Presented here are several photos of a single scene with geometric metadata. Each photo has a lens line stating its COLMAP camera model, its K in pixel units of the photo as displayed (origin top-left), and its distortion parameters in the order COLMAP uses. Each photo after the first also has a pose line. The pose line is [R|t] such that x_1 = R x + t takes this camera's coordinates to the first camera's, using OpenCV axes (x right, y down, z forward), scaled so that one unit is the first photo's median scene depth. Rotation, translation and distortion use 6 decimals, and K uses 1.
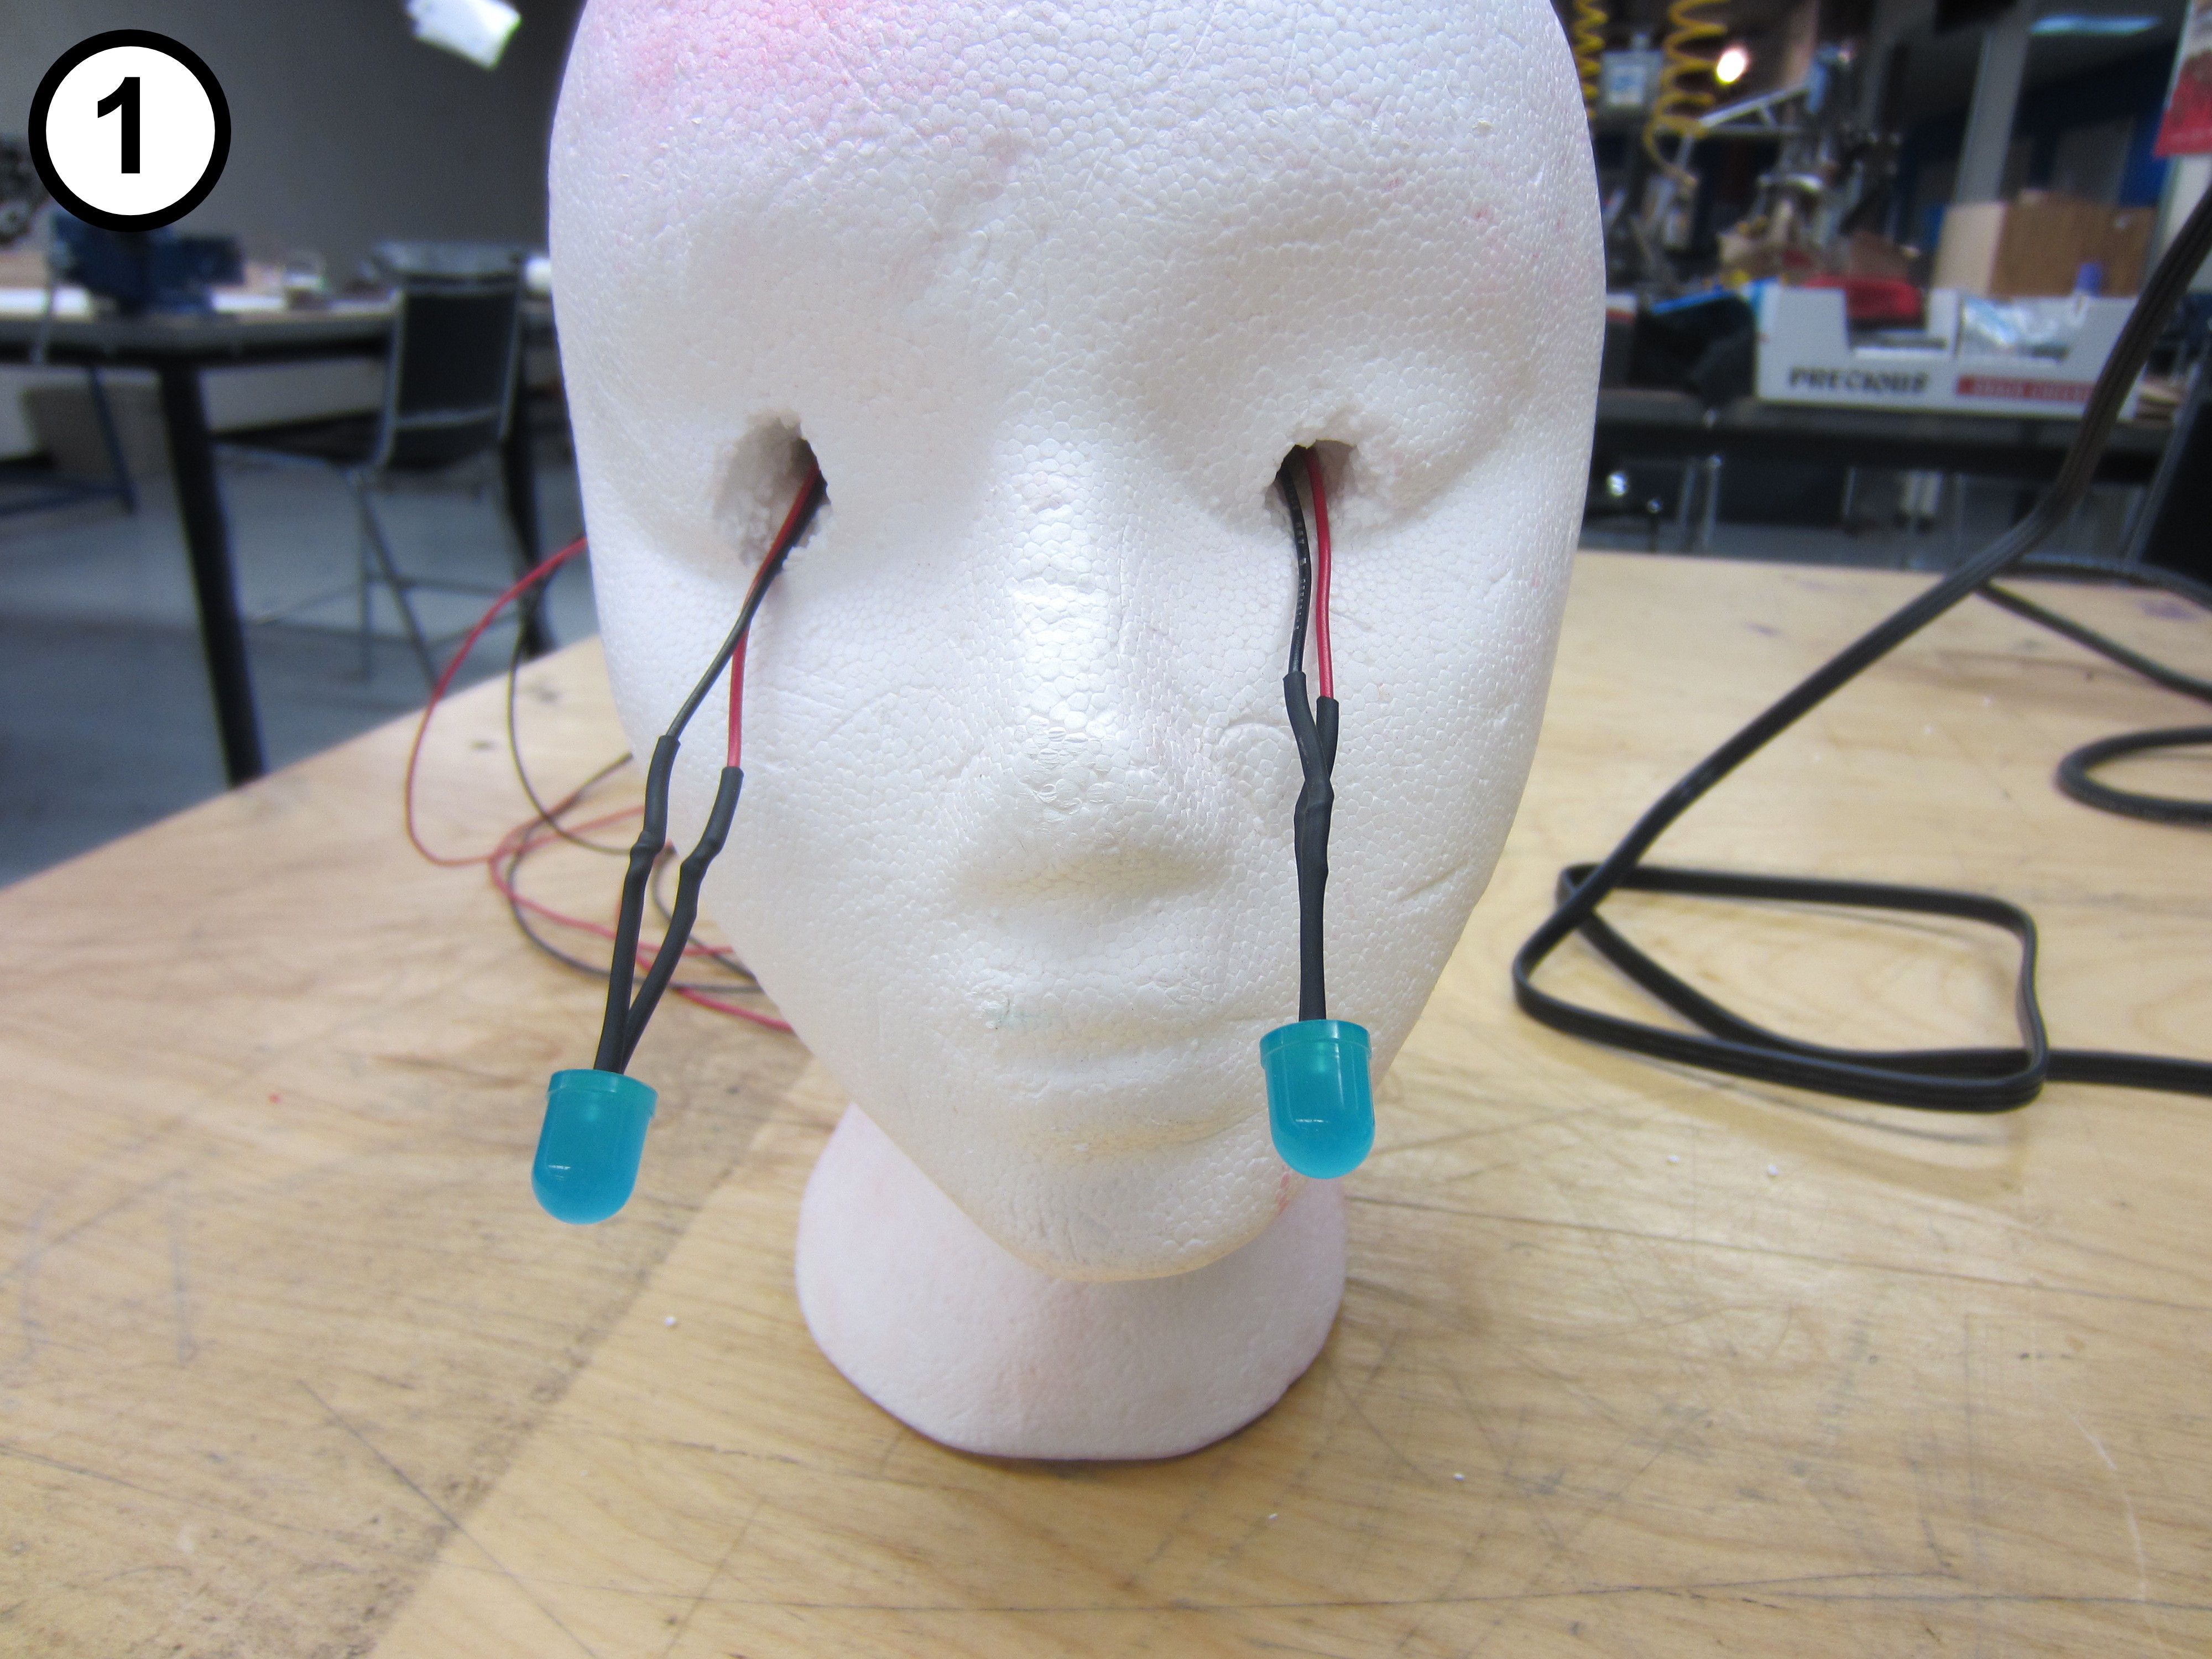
lens RADIAL K [[1548.6, 0, 1102.7], [0, 1548.6, 834.1], [0, 0, 1]] dist [-0.022773, 0.006619]
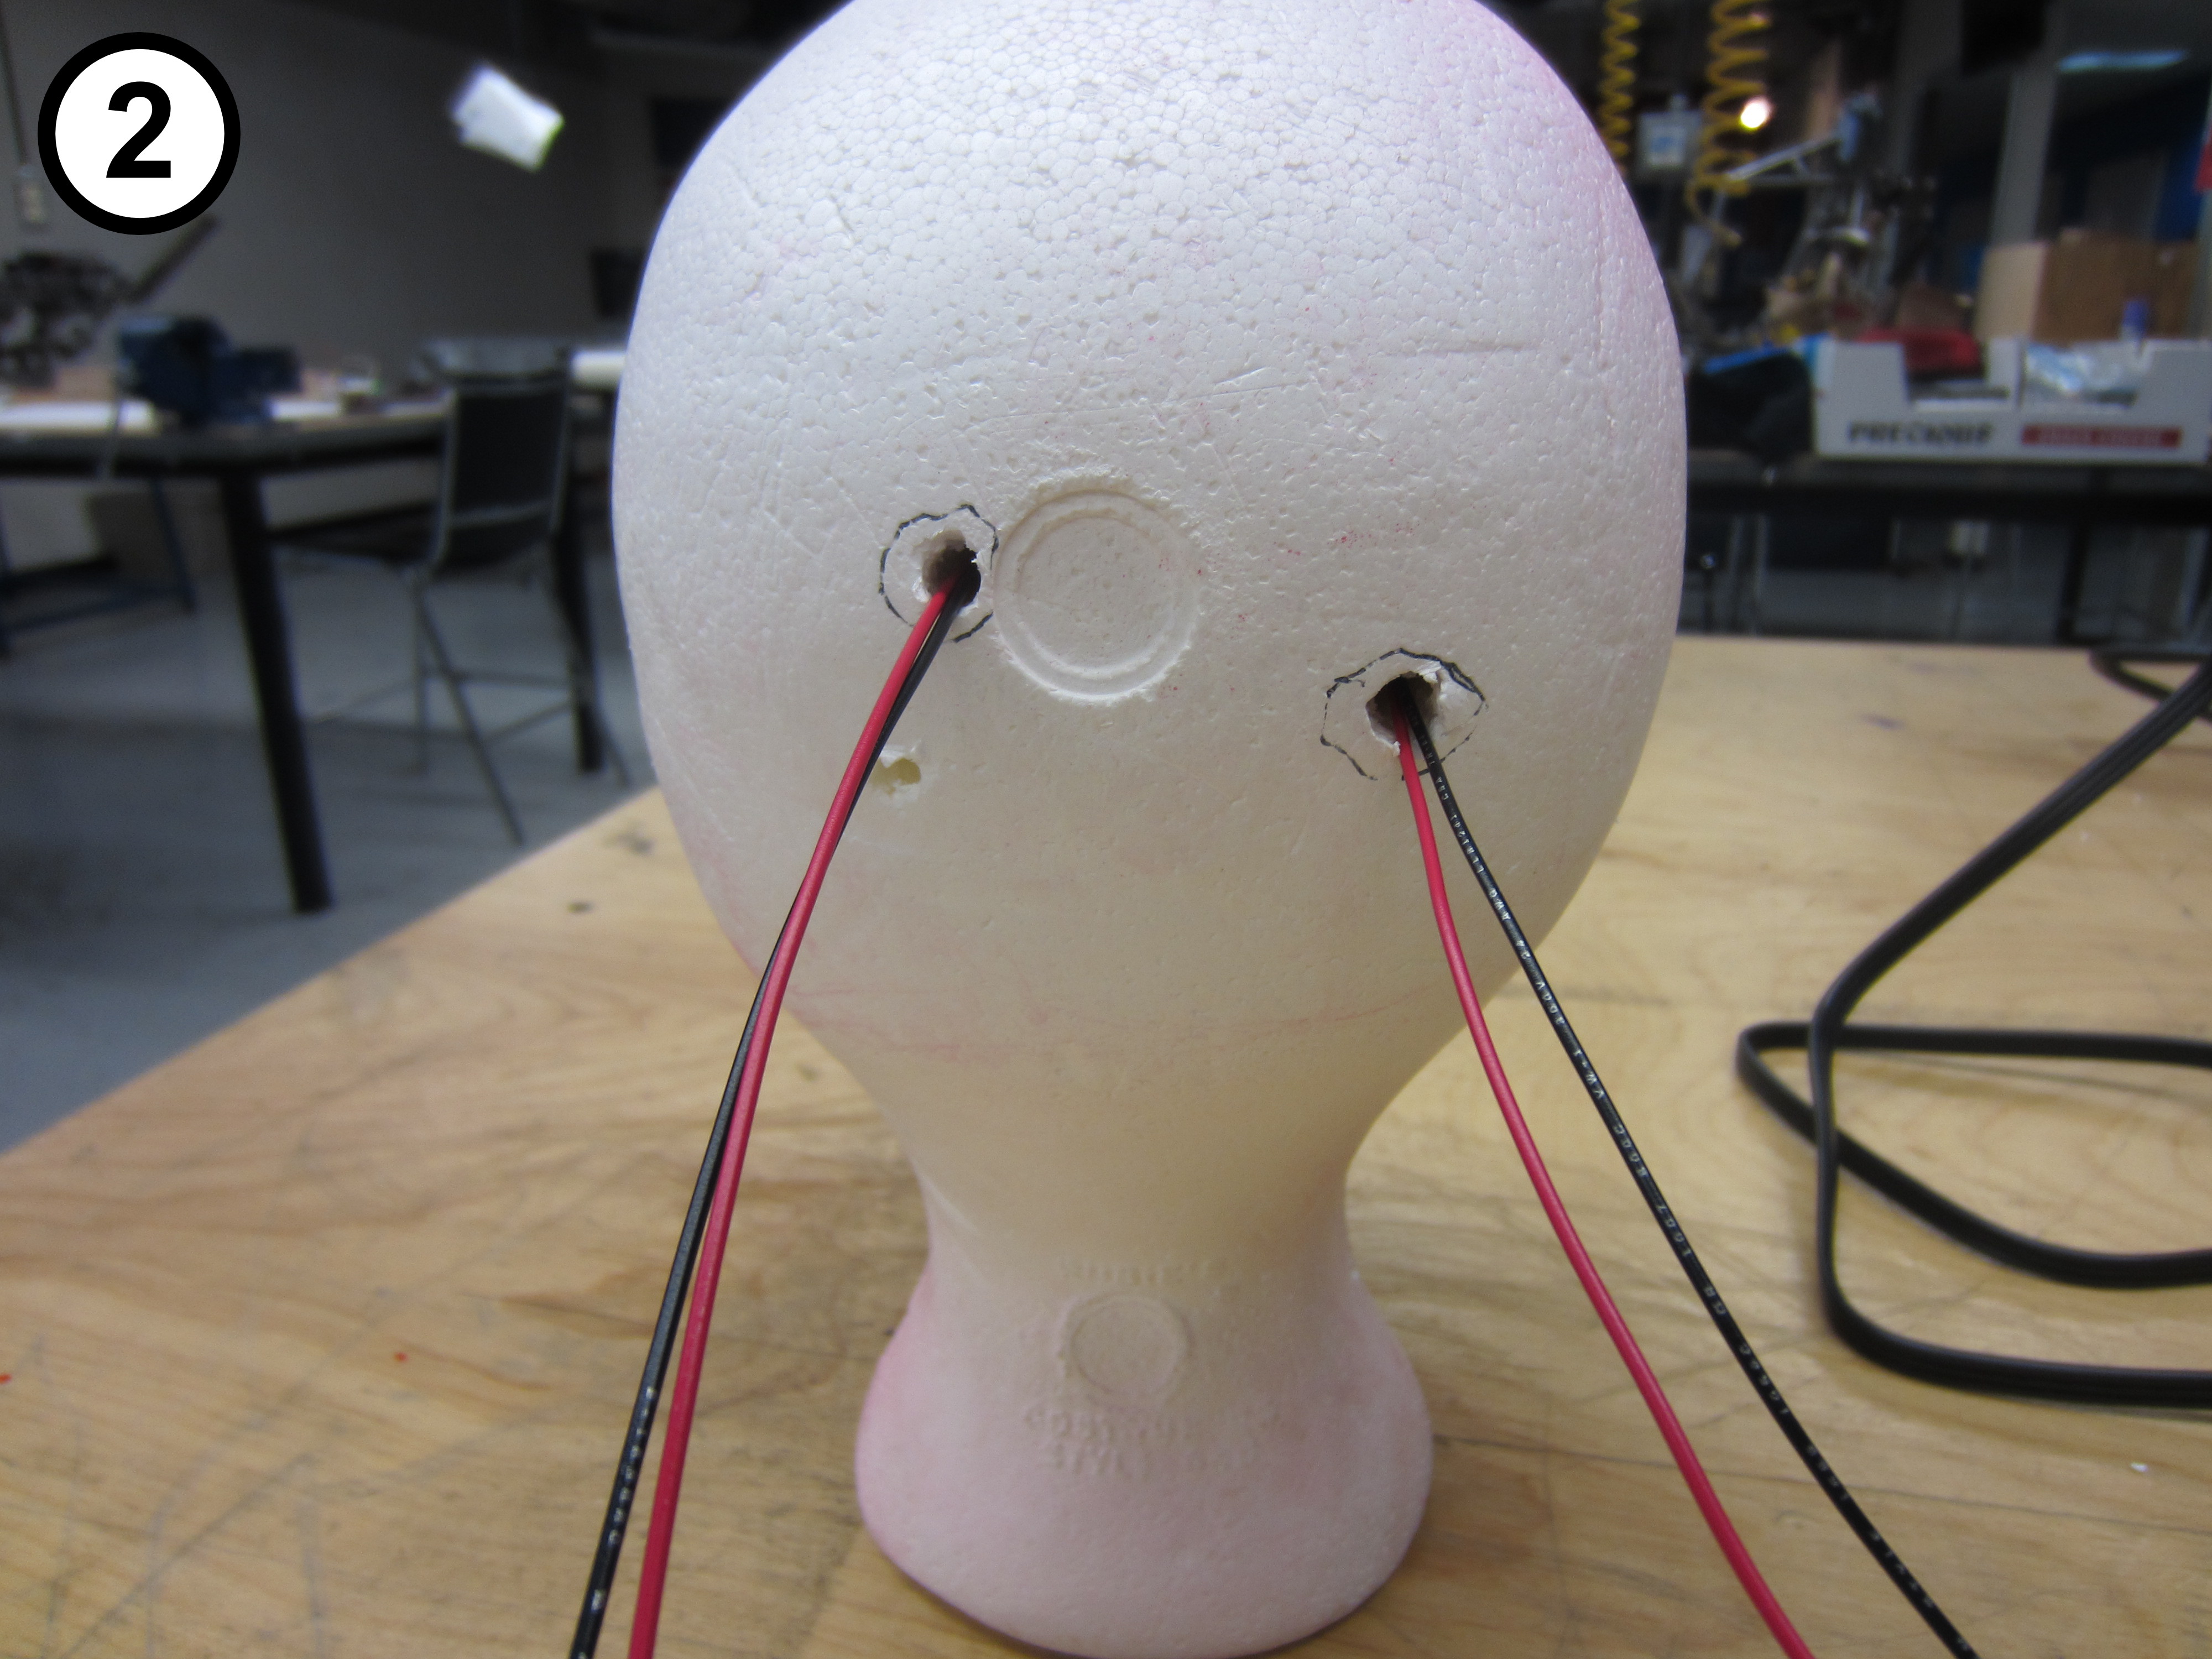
lens RADIAL K [[1548.6, 0, 1104.4], [0, 1548.6, 837.4], [0, 0, 1]] dist [-0.022773, 0.006619]
pose [[0.999234, -0.028626, -0.026668, -0.091140], [0.027615, 0.998914, -0.037517, -0.105041], [0.027713, 0.036752, 0.998940, 0.084203]]
